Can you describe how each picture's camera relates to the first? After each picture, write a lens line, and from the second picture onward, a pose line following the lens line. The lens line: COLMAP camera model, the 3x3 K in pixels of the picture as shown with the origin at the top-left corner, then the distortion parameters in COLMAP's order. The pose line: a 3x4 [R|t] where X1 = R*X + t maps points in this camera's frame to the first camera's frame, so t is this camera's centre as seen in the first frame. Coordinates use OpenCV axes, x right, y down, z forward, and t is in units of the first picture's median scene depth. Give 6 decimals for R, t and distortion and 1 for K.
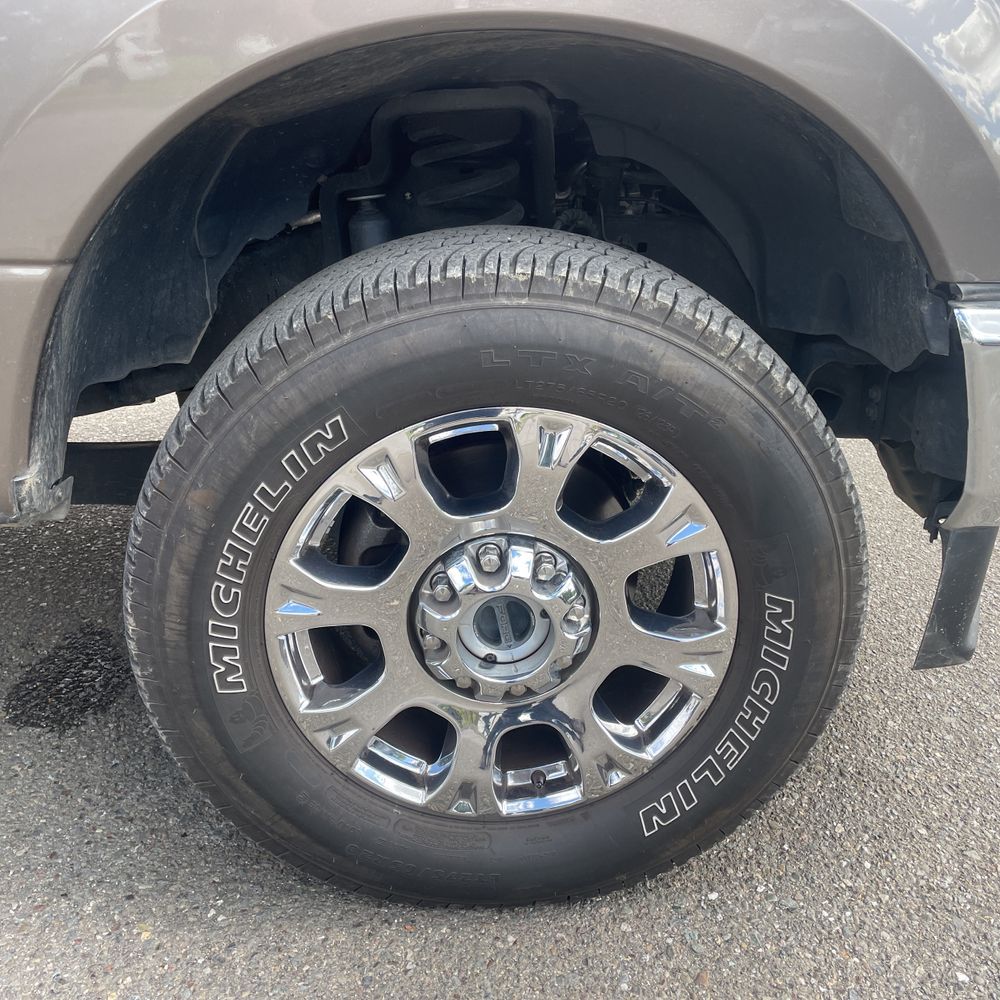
lens RADIAL K [[1045.2, 0, 498.1], [0, 1045.2, 477.6], [0, 0, 1]] dist [0.064781, -0.023000]
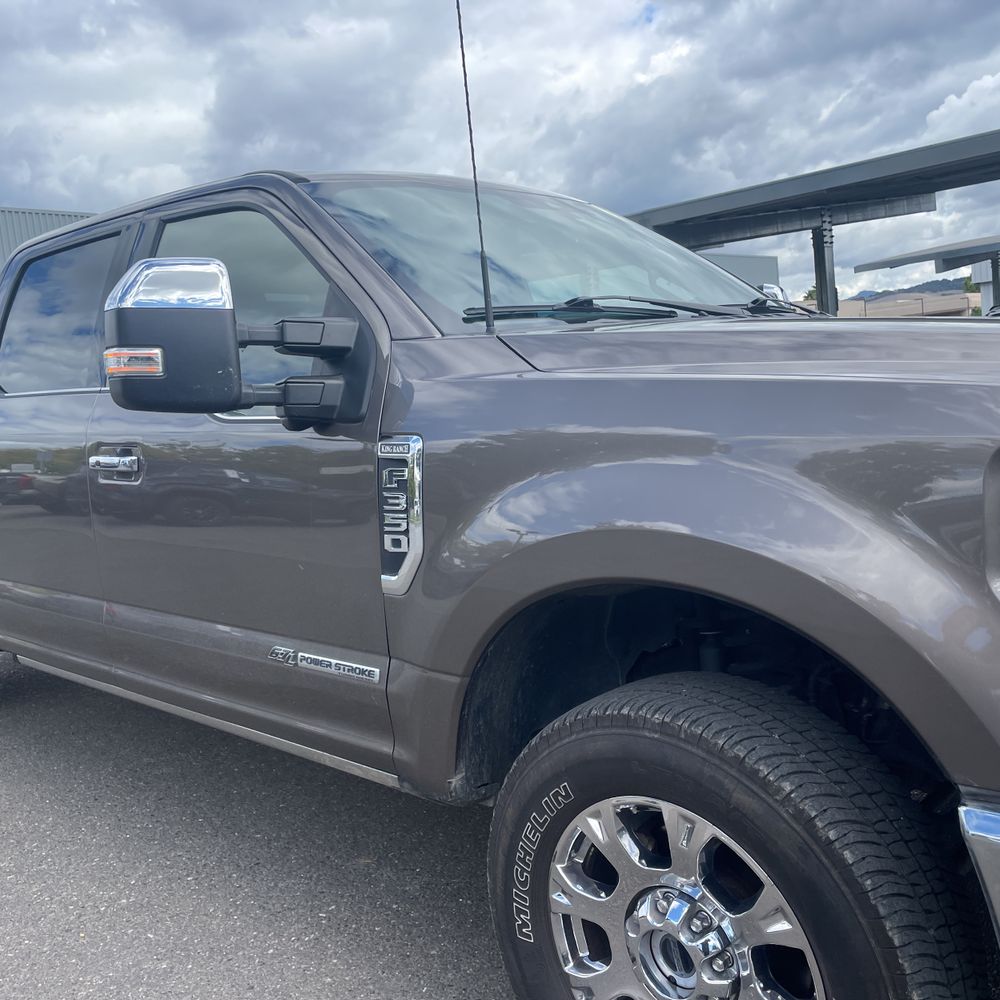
lens RADIAL K [[1045.2, 0, 498.1], [0, 1045.2, 477.6], [0, 0, 1]] dist [0.064781, -0.023000]
pose [[0.685899, 0.005199, -0.727678, 0.994531], [-0.190413, 0.966416, -0.172576, -0.218059], [0.702343, 0.256928, 0.663854, -0.337892]]
